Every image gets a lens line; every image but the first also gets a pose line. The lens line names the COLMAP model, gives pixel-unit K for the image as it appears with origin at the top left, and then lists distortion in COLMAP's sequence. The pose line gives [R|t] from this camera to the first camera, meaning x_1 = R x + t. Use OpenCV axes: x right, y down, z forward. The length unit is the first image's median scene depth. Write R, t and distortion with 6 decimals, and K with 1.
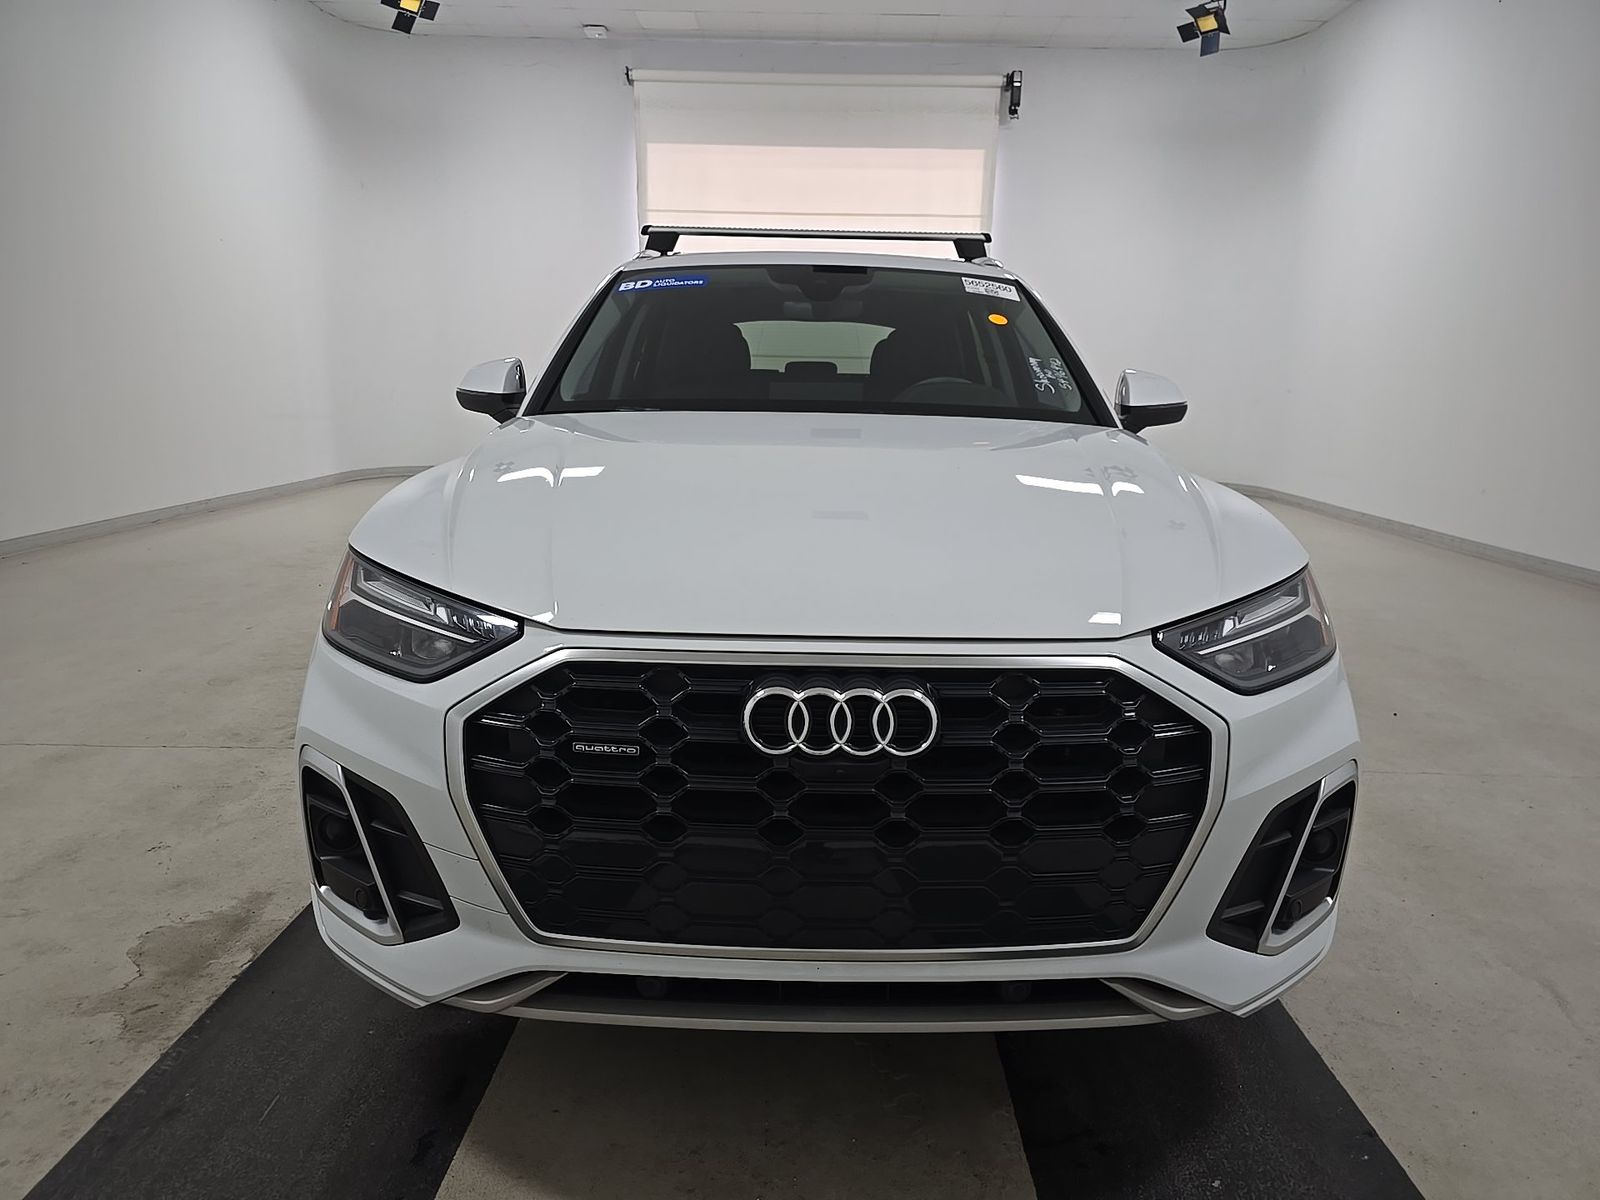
lens RADIAL K [[1058.9, 0, 800.0], [0, 1058.9, 600.0], [0, 0, 1]] dist [0.049864, -0.049247]
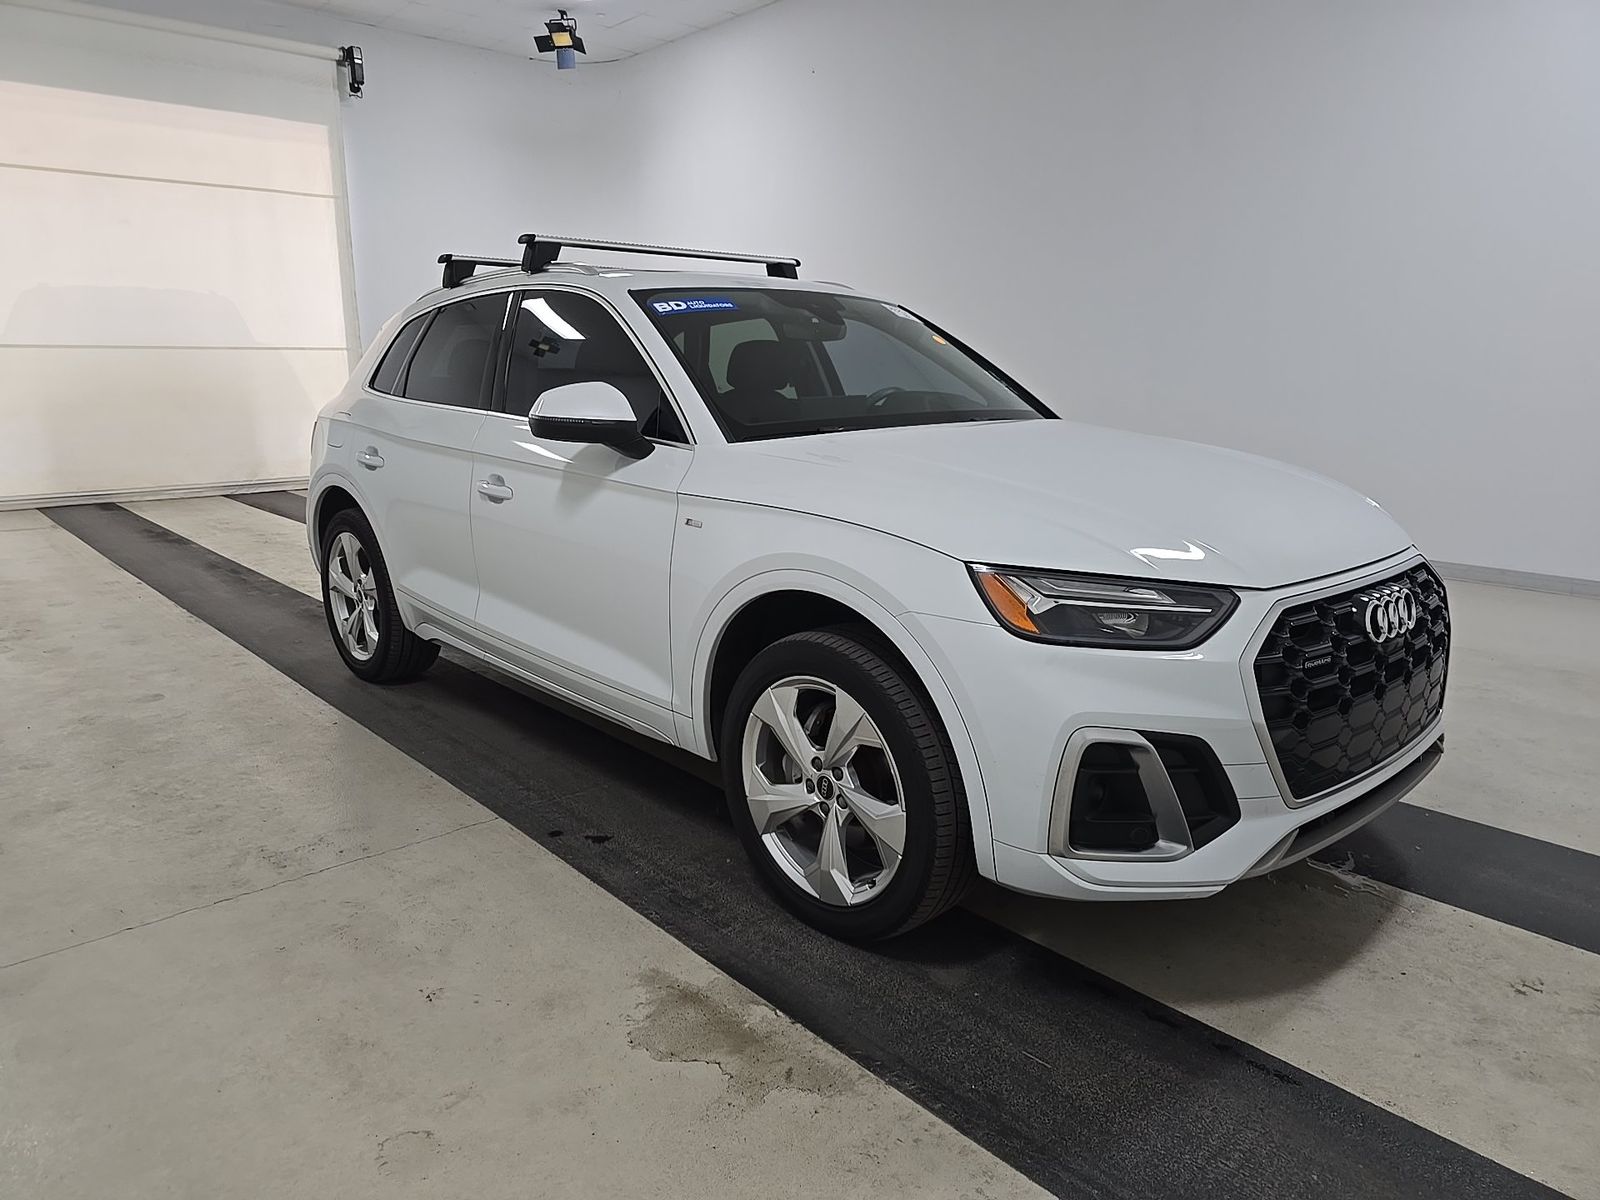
lens RADIAL K [[1072.9, 0, 800.0], [0, 1072.9, 600.0], [0, 0, 1]] dist [0.024173, -0.003205]
pose [[0.748221, -0.160706, 0.643692, -0.617338], [0.152376, 0.985909, 0.069025, -0.057762], [-0.645714, 0.046437, 0.762166, 0.121996]]
